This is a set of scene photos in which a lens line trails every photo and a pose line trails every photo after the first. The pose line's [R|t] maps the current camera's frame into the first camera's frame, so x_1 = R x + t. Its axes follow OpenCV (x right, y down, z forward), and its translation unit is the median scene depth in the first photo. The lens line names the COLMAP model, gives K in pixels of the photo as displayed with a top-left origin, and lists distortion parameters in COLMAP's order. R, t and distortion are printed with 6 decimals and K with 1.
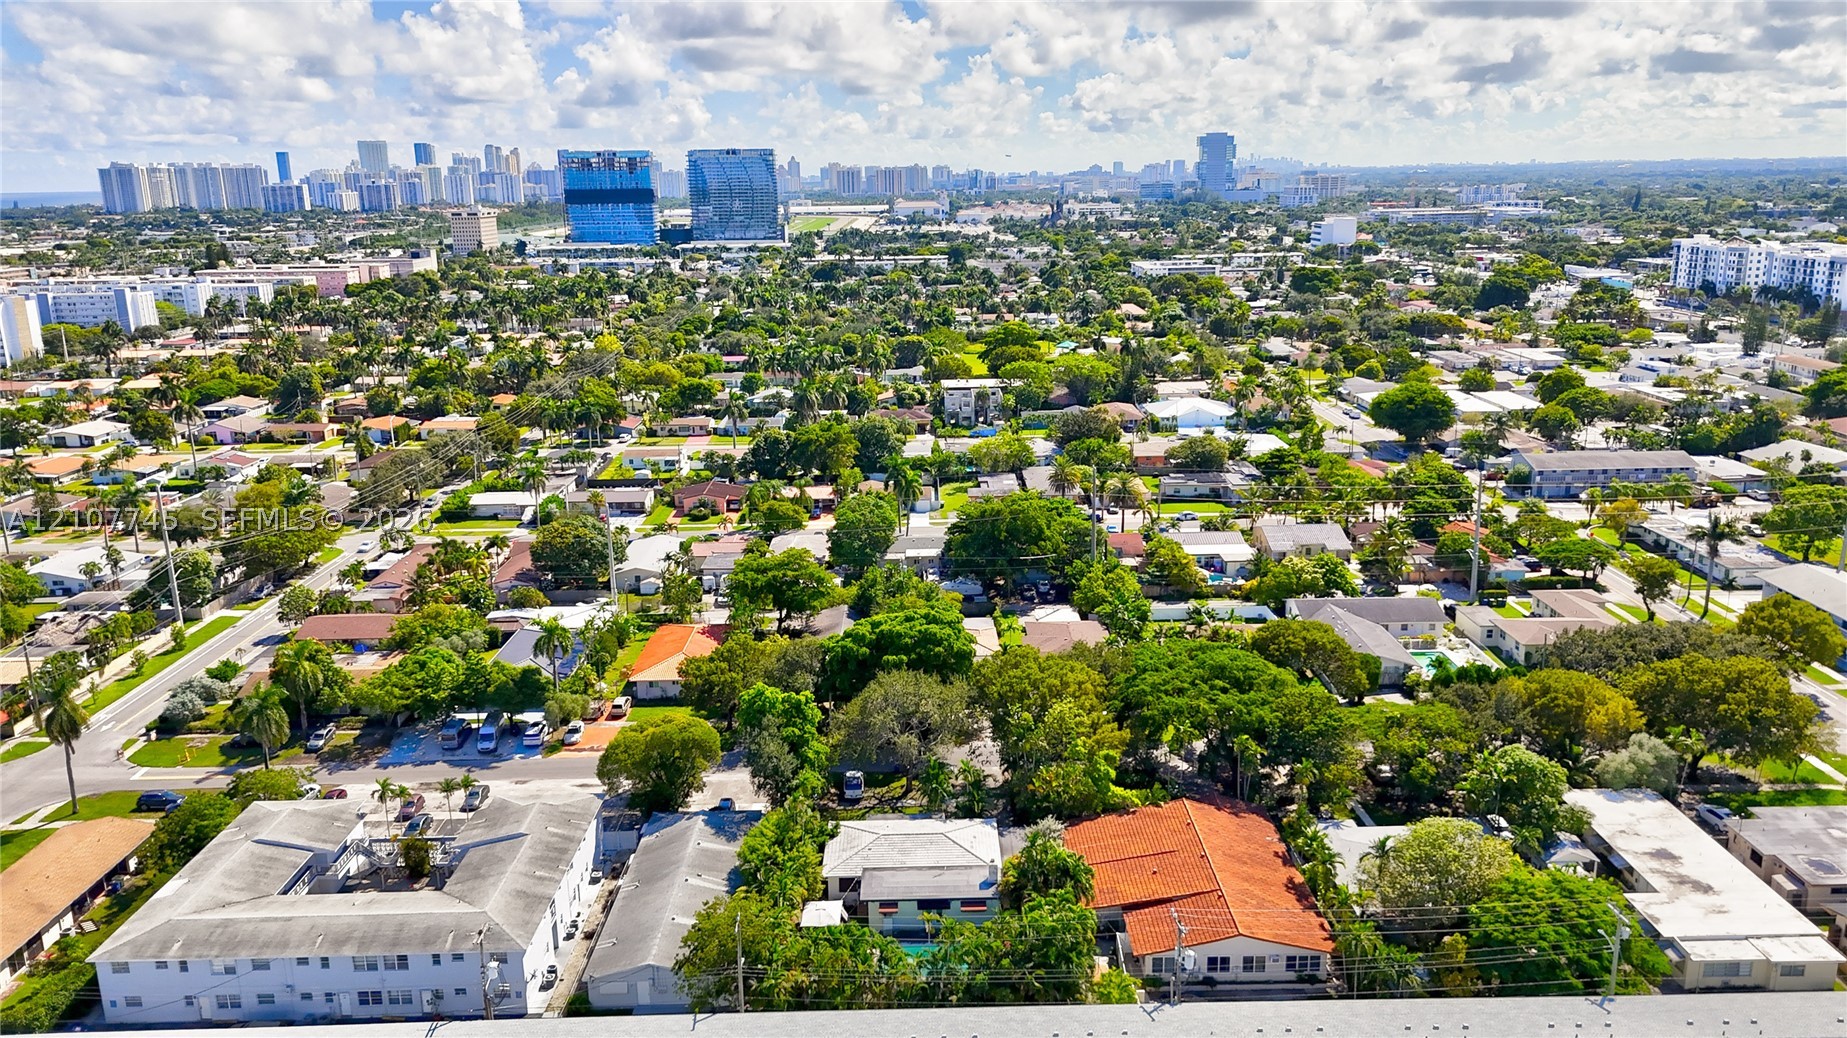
lens RADIAL K [[1336.5, 0, 928.6], [0, 1336.5, 540.5], [0, 0, 1]] dist [0.048469, -0.034685]
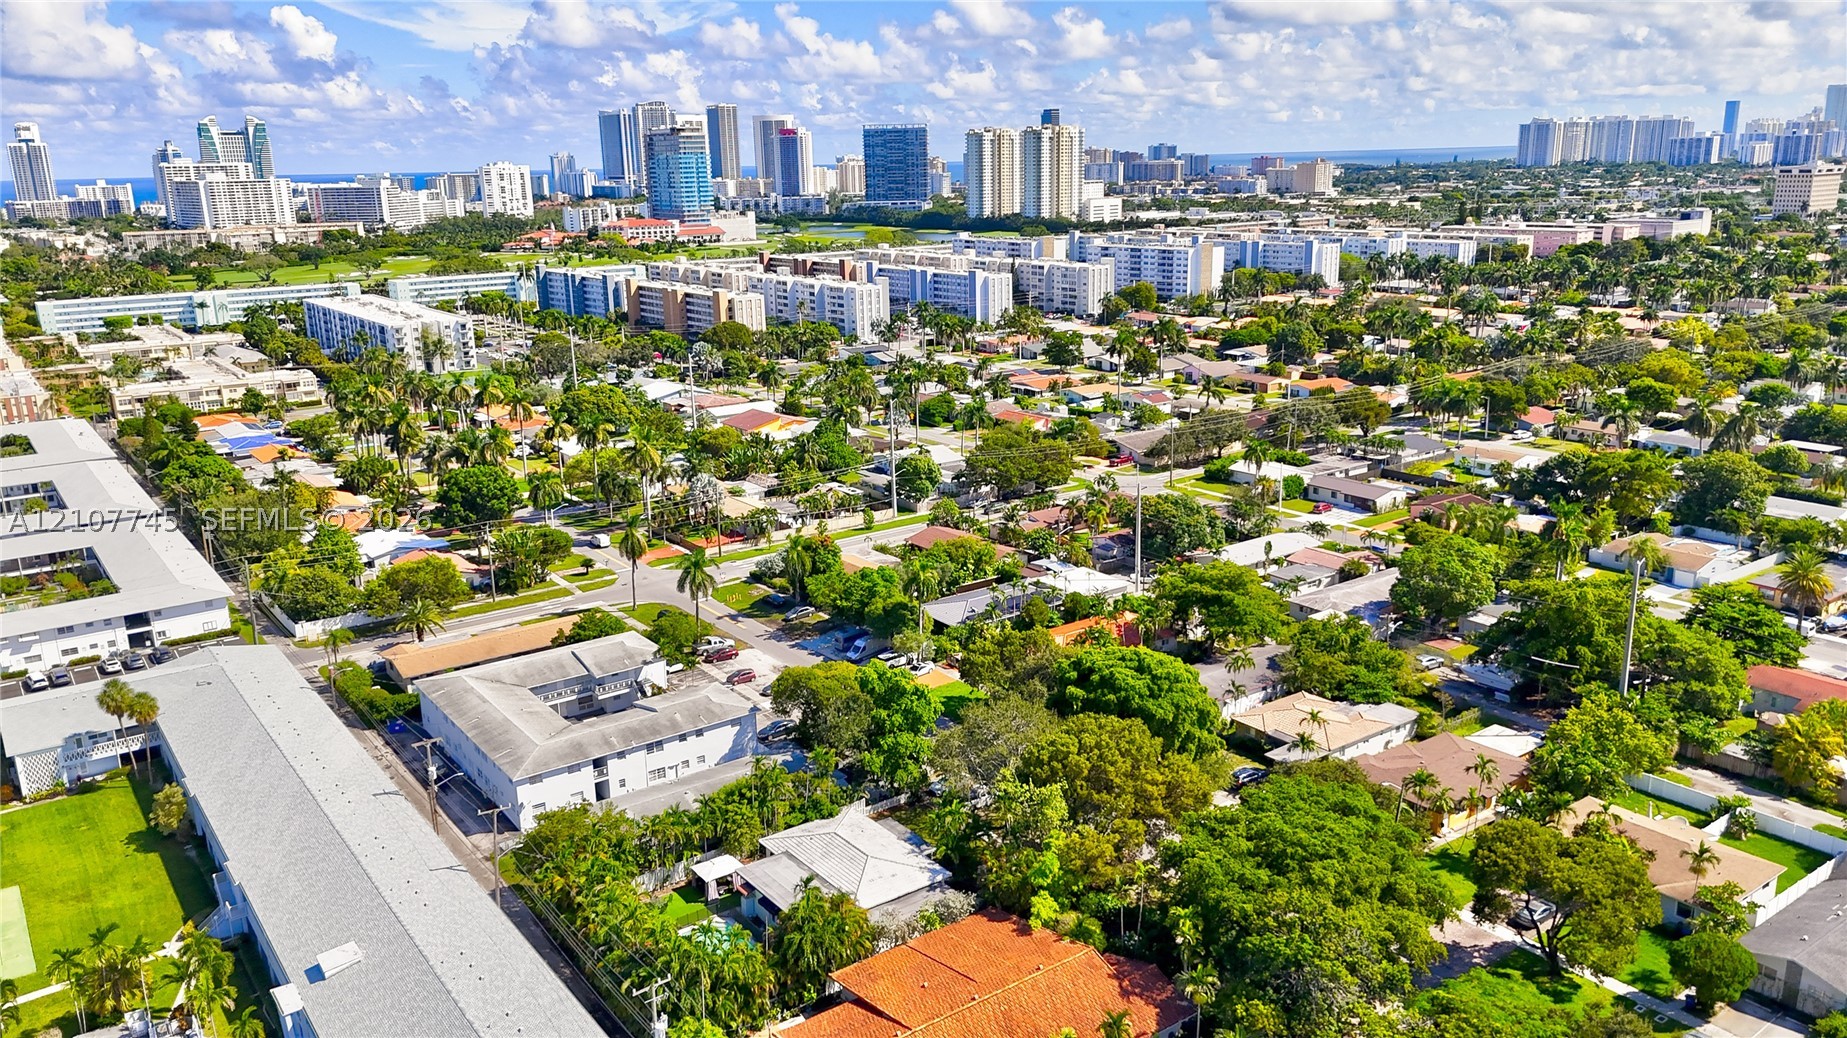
lens RADIAL K [[1334.3, 0, 923.5], [0, 1334.3, 519.0], [0, 0, 1]] dist [0.047480, -0.070554]
pose [[0.568245, 0.214596, -0.794384, 0.098958], [-0.198362, 0.972649, 0.120859, -0.018962], [0.798592, 0.088898, 0.595271, 0.057048]]
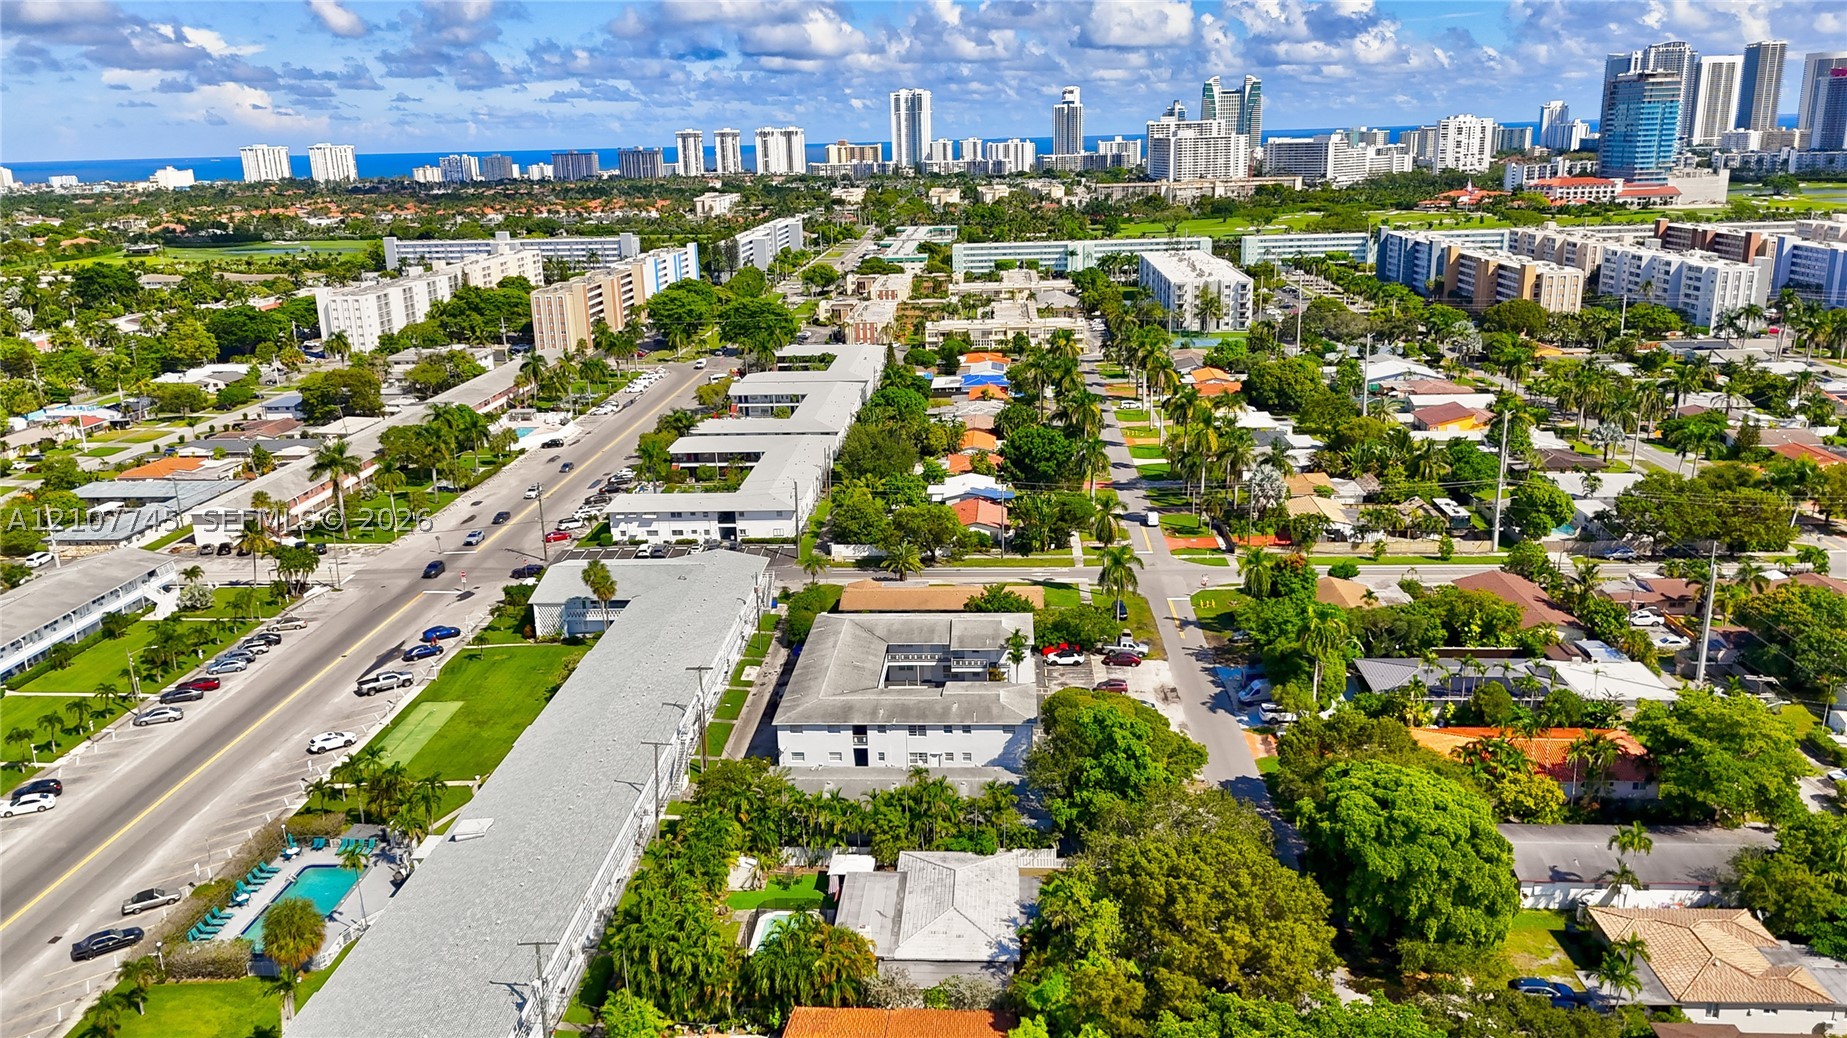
lens RADIAL K [[1334.3, 0, 923.5], [0, 1334.3, 519.0], [0, 0, 1]] dist [0.047480, -0.070554]
pose [[-0.085884, 0.287044, -0.954060, 0.103378], [-0.225687, 0.927100, 0.299249, -0.036865], [0.970407, 0.241020, -0.014841, 0.123116]]
